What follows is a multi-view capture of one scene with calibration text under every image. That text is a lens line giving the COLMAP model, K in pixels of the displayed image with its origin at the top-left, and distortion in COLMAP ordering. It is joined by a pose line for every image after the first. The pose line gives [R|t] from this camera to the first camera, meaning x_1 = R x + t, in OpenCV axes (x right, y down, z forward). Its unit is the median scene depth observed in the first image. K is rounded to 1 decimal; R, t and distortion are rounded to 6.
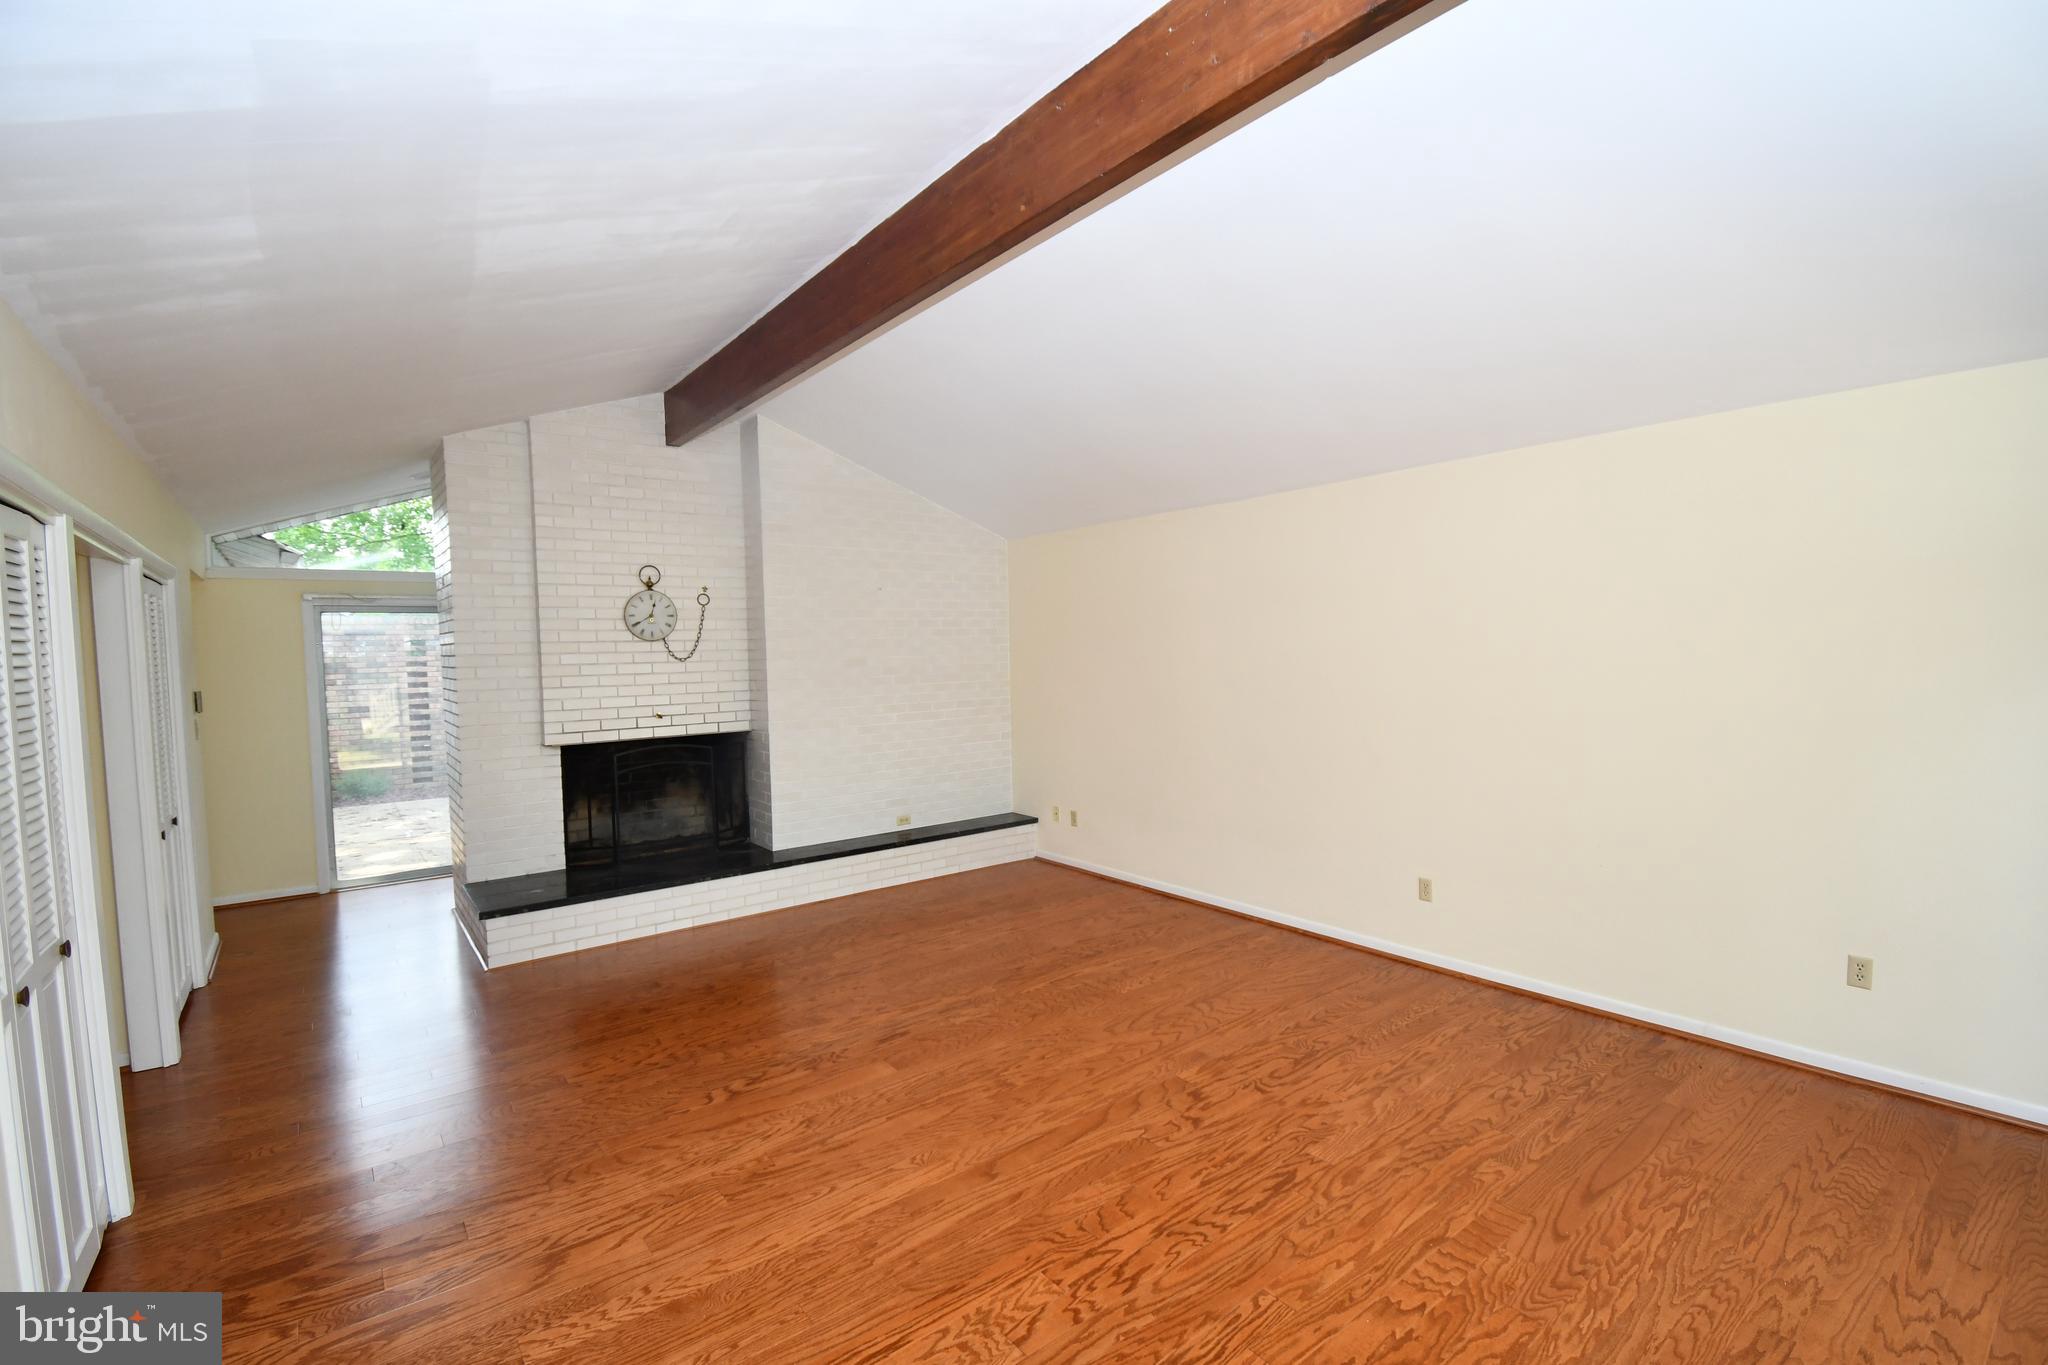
lens RADIAL K [[901.6, 0, 1025.3], [0, 901.6, 687.9], [0, 0, 1]] dist [0.006242, -0.017230]
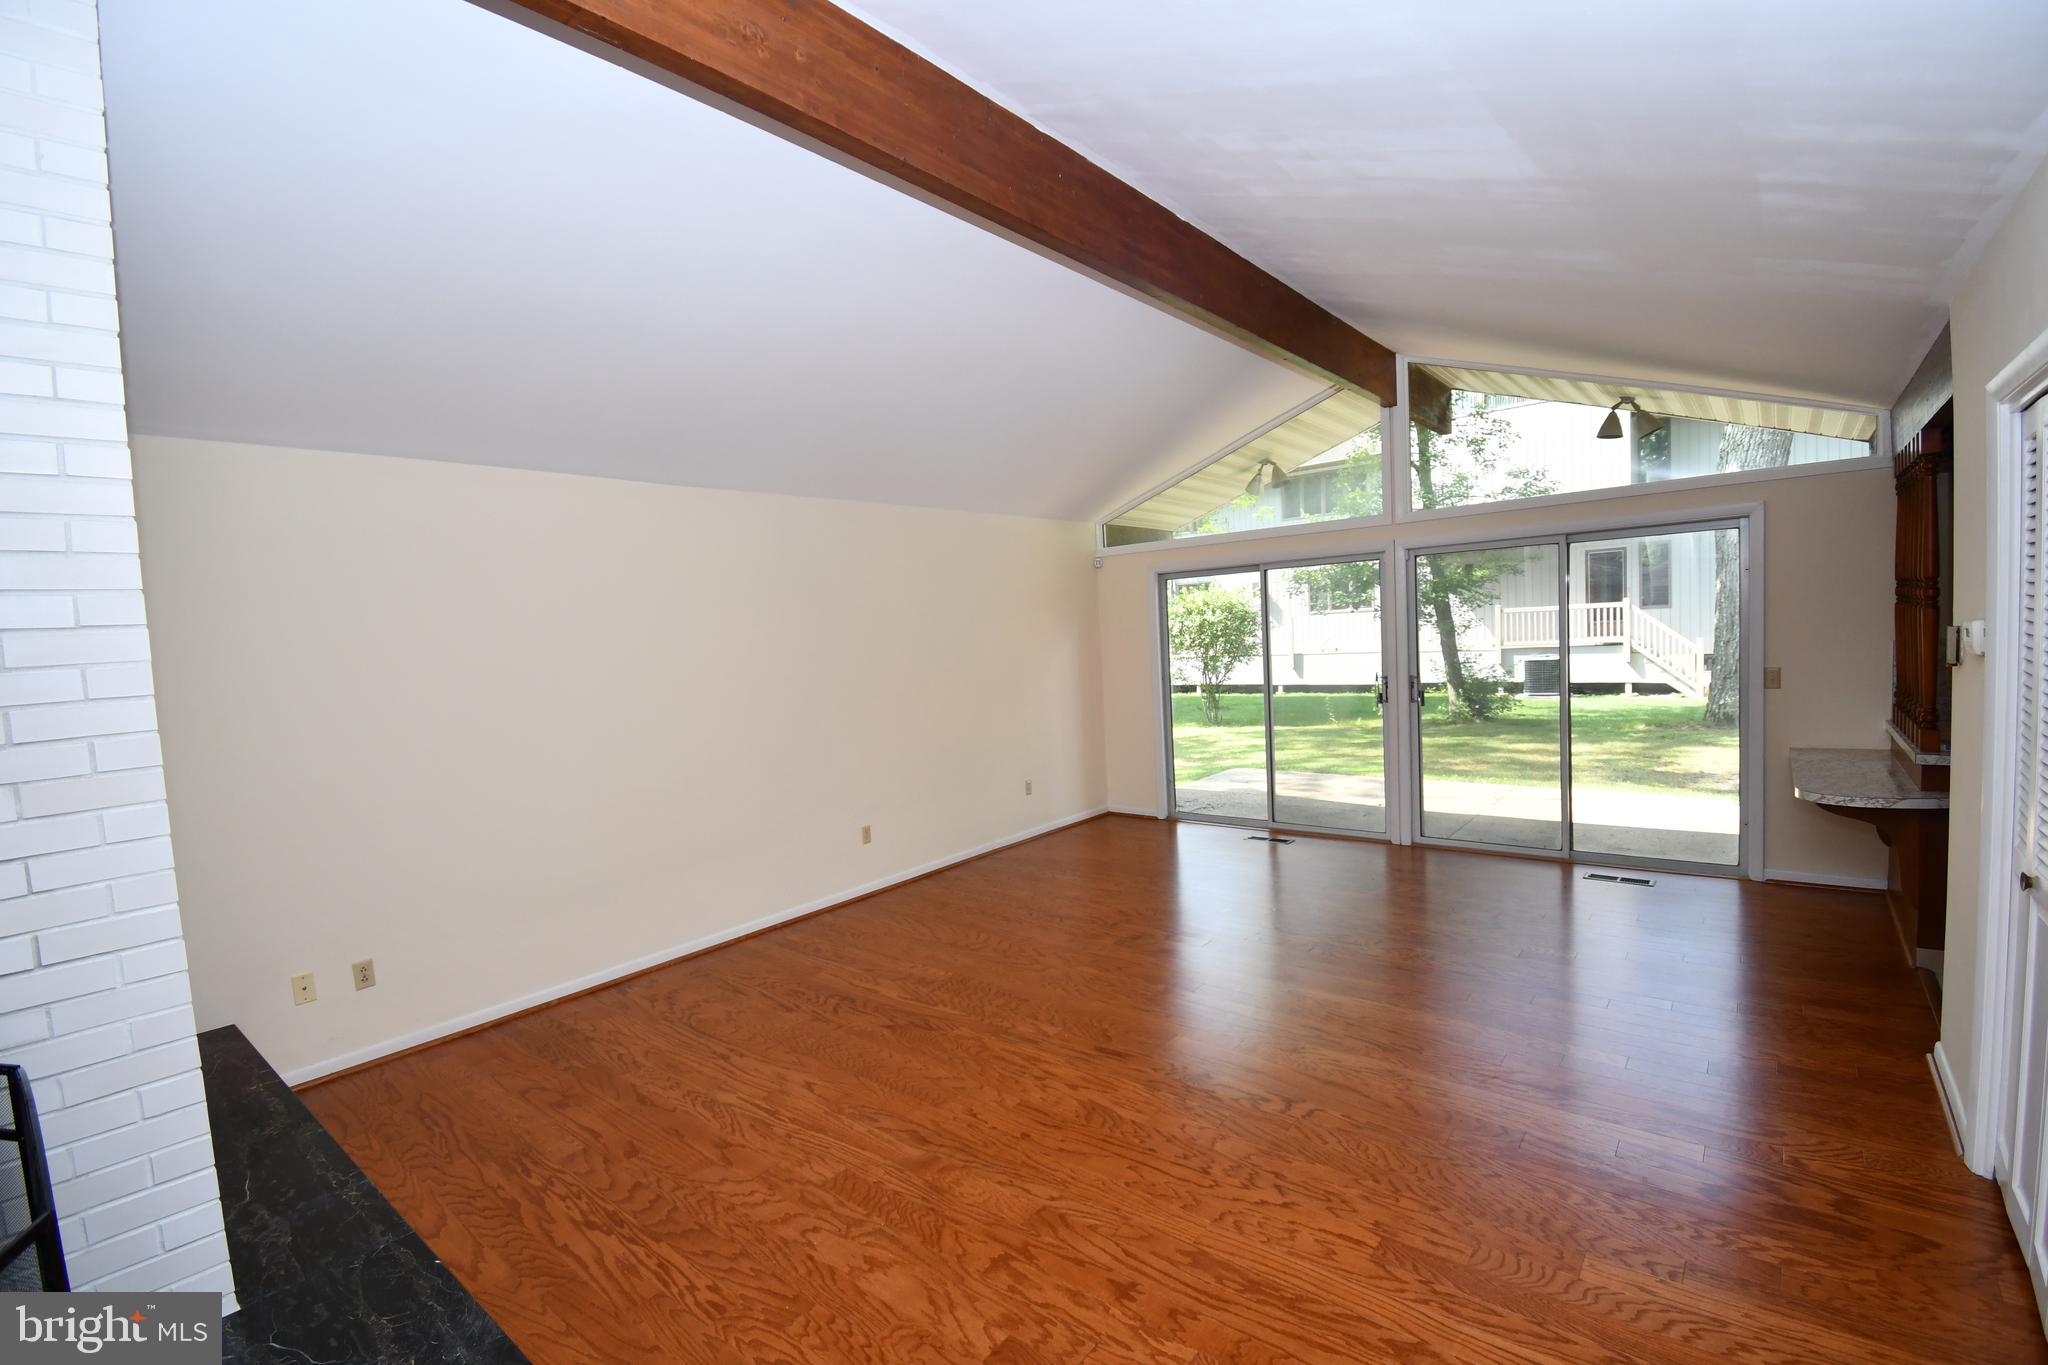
lens RADIAL K [[901.6, 0, 1030.1], [0, 901.6, 680.0], [0, 0, 1]] dist [0.006242, -0.017230]
pose [[-0.213580, -0.026297, 0.976572, -0.828978], [0.106564, 0.993046, 0.050047, -0.028306], [-0.971096, 0.114756, -0.209292, 1.018430]]
